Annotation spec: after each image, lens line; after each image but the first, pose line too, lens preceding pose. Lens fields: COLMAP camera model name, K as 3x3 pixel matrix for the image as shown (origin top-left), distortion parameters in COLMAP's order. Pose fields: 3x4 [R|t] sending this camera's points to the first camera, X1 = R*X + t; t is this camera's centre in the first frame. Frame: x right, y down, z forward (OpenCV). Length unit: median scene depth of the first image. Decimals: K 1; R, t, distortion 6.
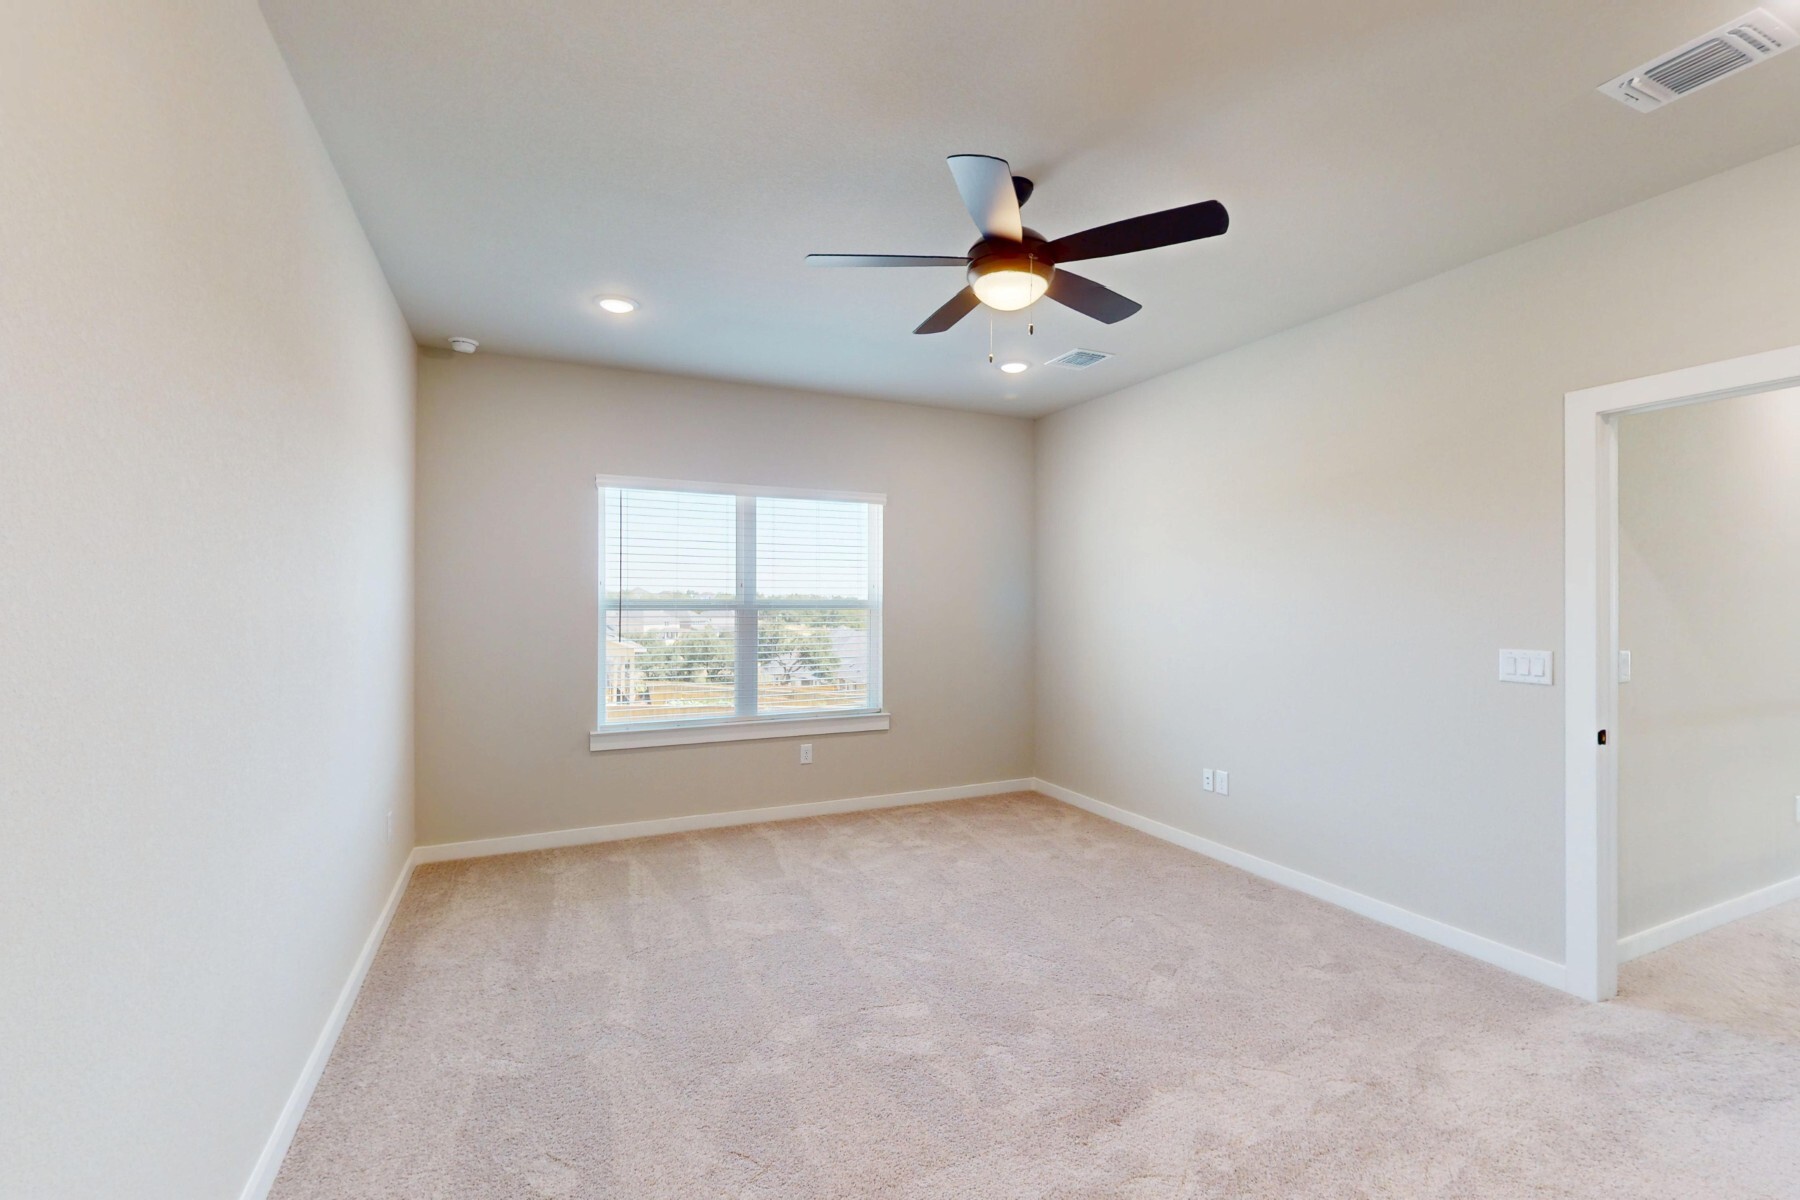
lens RADIAL K [[769.8, 0, 935.1], [0, 769.8, 598.5], [0, 0, 1]] dist [0.000451, -0.000006]
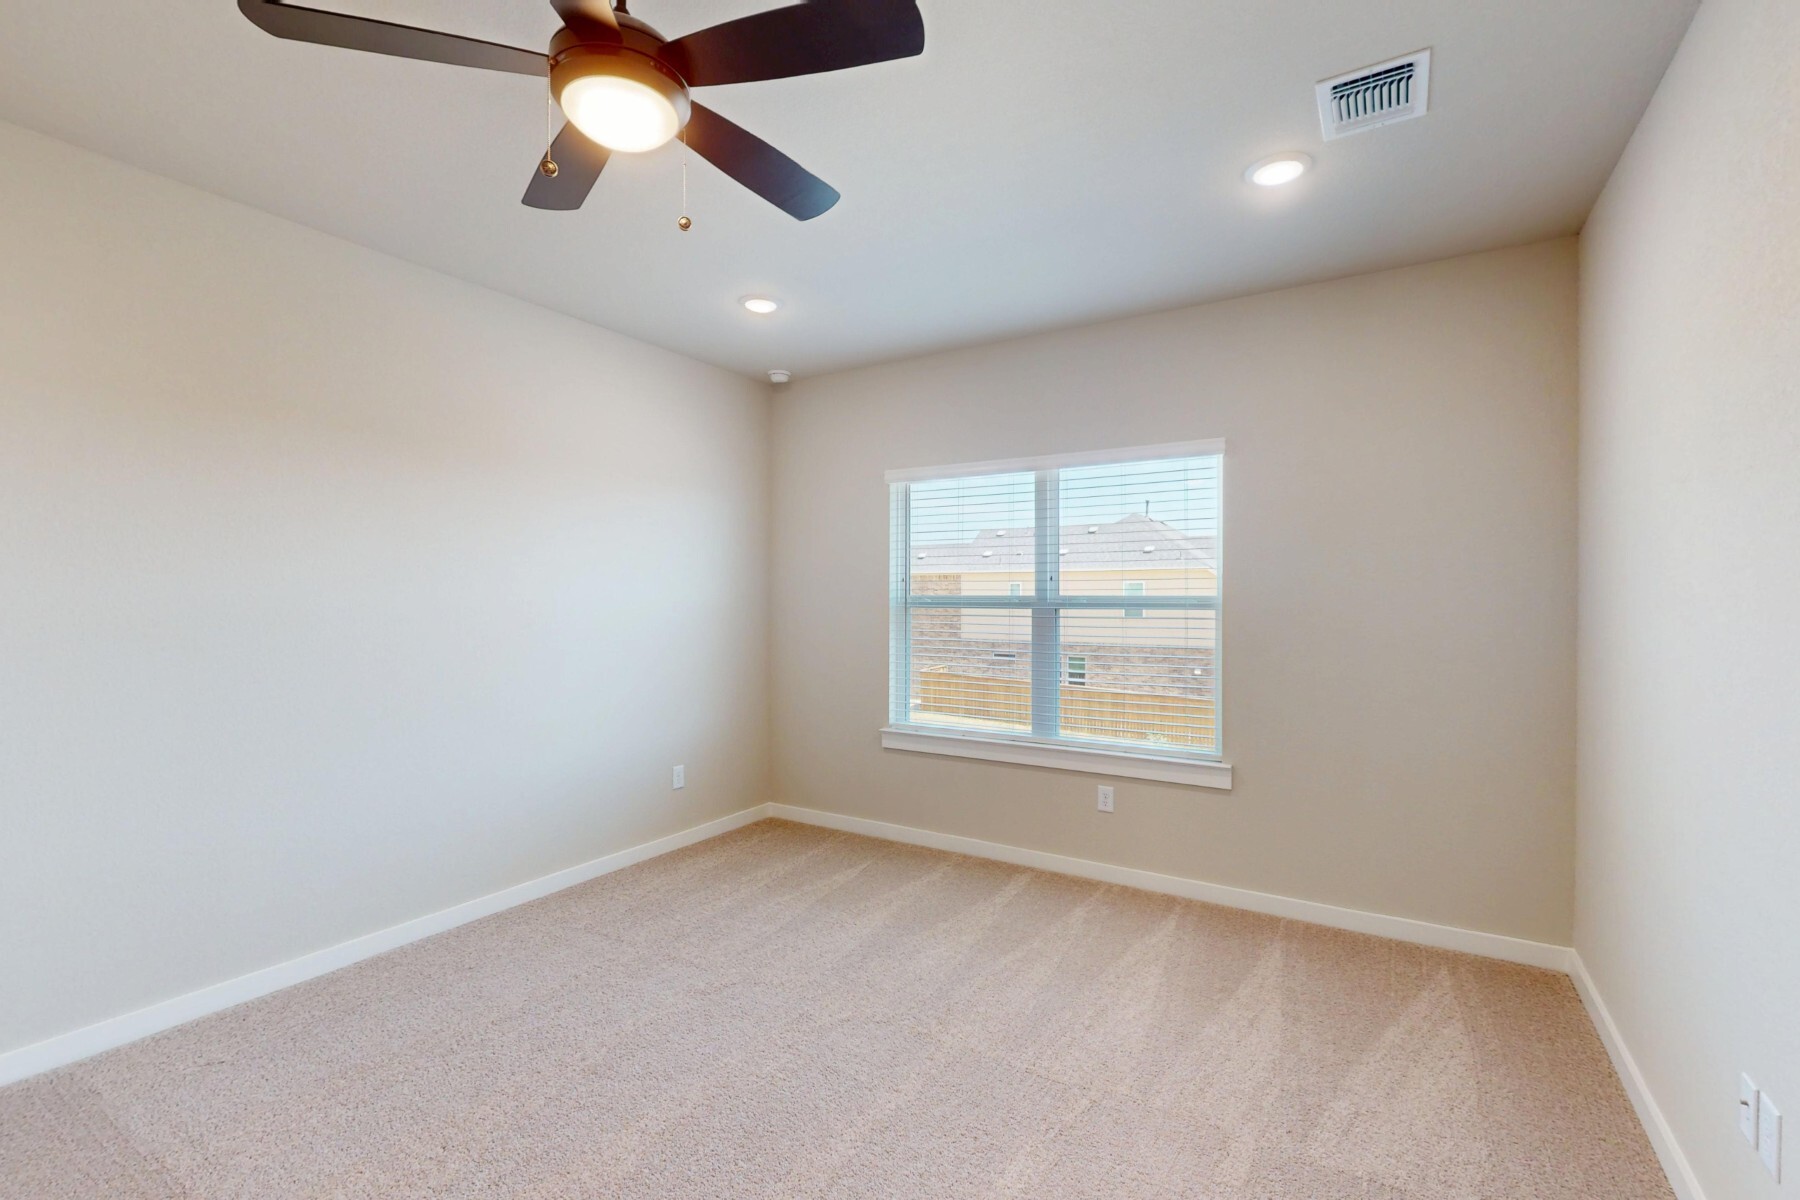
lens RADIAL K [[802.3, 0, 900.0], [0, 802.3, 600.0], [0, 0, 1]] dist [0.000872, 0.000139]
pose [[0.517543, 0.005284, -0.855641, 0.407859], [0.009564, 0.999883, 0.011960, -0.005929], [0.855603, -0.014373, 0.517432, 0.422126]]
